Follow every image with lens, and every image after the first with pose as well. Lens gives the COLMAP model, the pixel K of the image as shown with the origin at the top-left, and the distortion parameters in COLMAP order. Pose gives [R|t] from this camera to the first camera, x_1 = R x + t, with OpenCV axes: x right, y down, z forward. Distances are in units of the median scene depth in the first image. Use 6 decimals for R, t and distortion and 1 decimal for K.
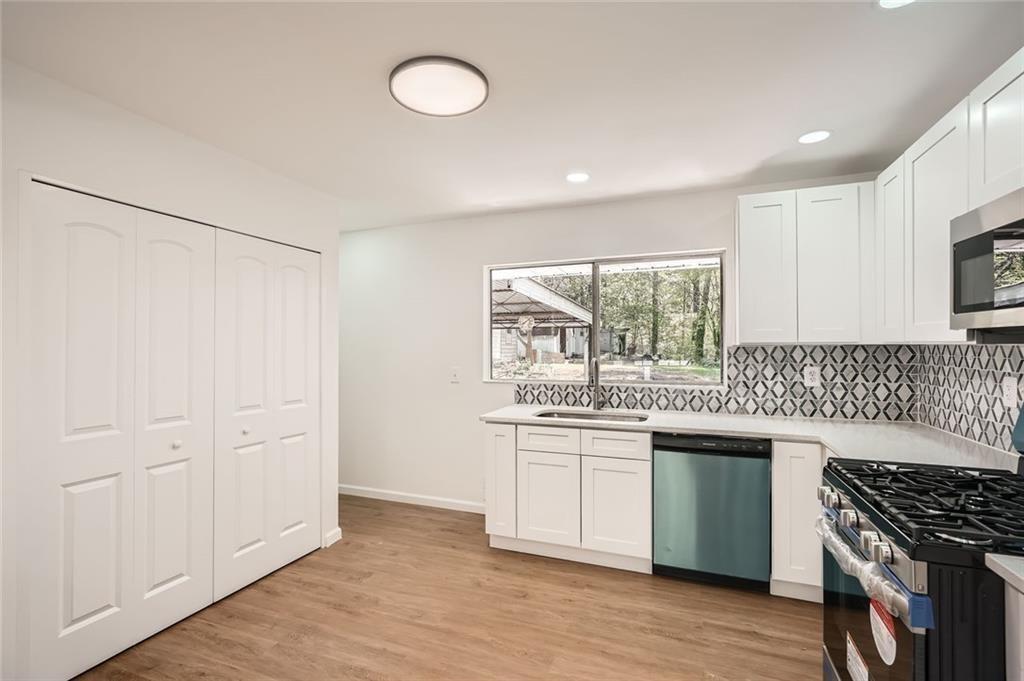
lens RADIAL K [[463.9, 0, 509.8], [0, 463.9, 342.6], [0, 0, 1]] dist [-0.005296, 0.001308]
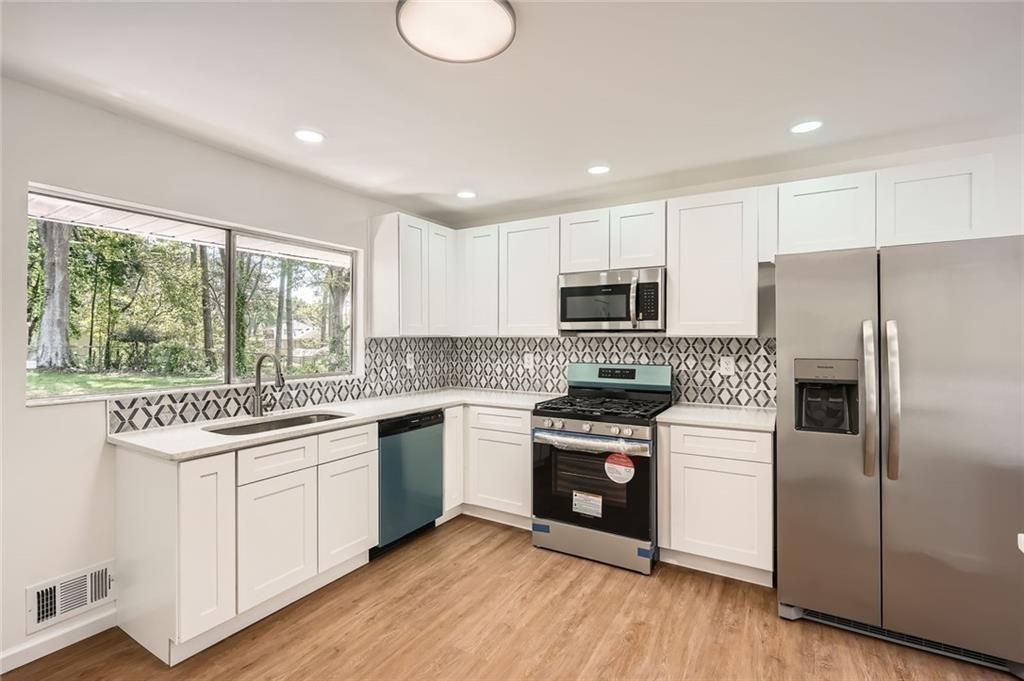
lens RADIAL K [[463.9, 0, 512.2], [0, 463.9, 334.2], [0, 0, 1]] dist [-0.005296, 0.001308]
pose [[0.168885, 0.011137, 0.985573, -0.620370], [-0.006587, 0.999927, -0.010171, 0.008041], [-0.985614, -0.004775, 0.168946, 0.499614]]
